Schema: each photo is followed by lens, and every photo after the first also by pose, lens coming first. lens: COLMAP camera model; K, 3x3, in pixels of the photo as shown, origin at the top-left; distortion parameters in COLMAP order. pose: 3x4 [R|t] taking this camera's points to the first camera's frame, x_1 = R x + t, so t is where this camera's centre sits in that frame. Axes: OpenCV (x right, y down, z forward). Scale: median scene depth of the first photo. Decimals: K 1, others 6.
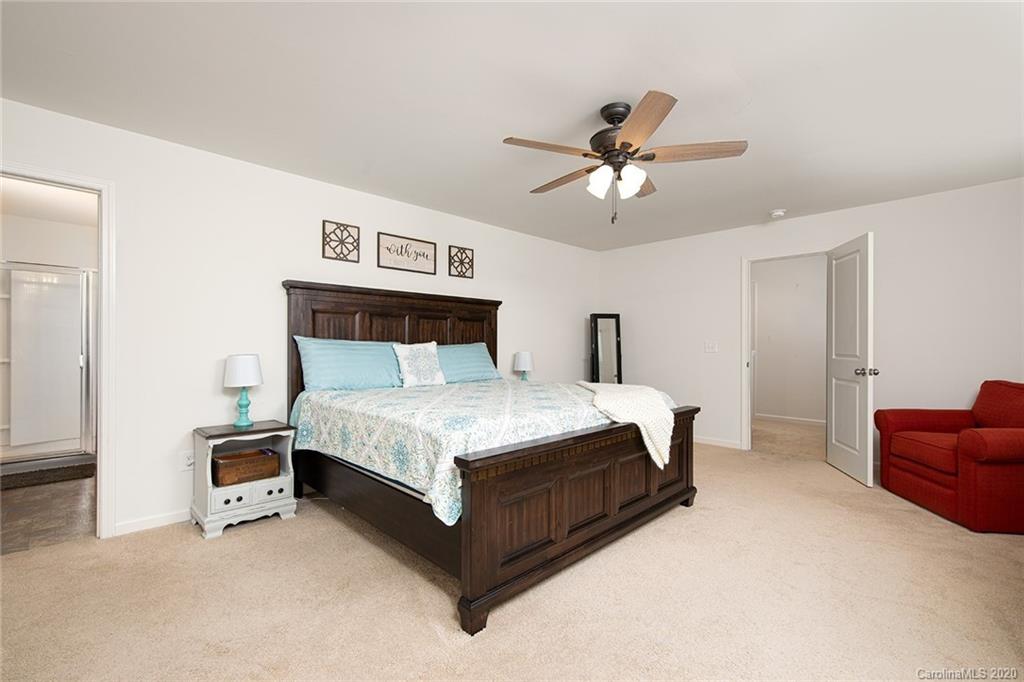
lens RADIAL K [[443.7, 0, 508.0], [0, 443.7, 345.7], [0, 0, 1]] dist [-0.005257, -0.000596]
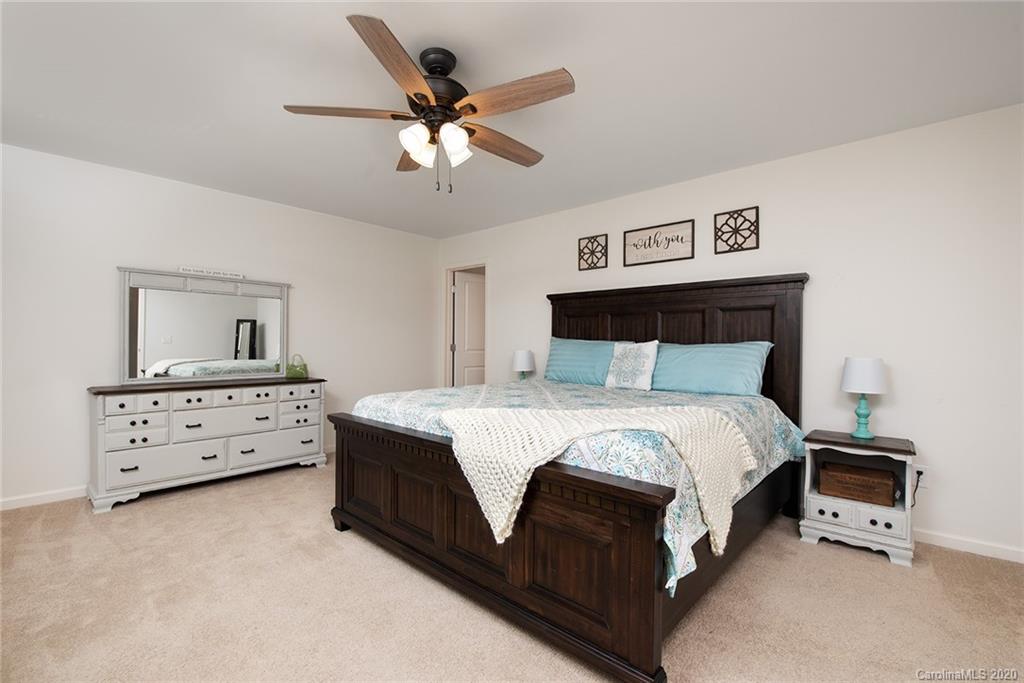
lens RADIAL K [[443.7, 0, 508.2], [0, 443.7, 339.9], [0, 0, 1]] dist [-0.005257, -0.000596]
pose [[0.059971, -0.010705, -0.998143, 0.638380], [-0.007341, 0.999911, -0.011165, 0.000300], [0.998173, 0.007996, 0.059887, 0.634104]]
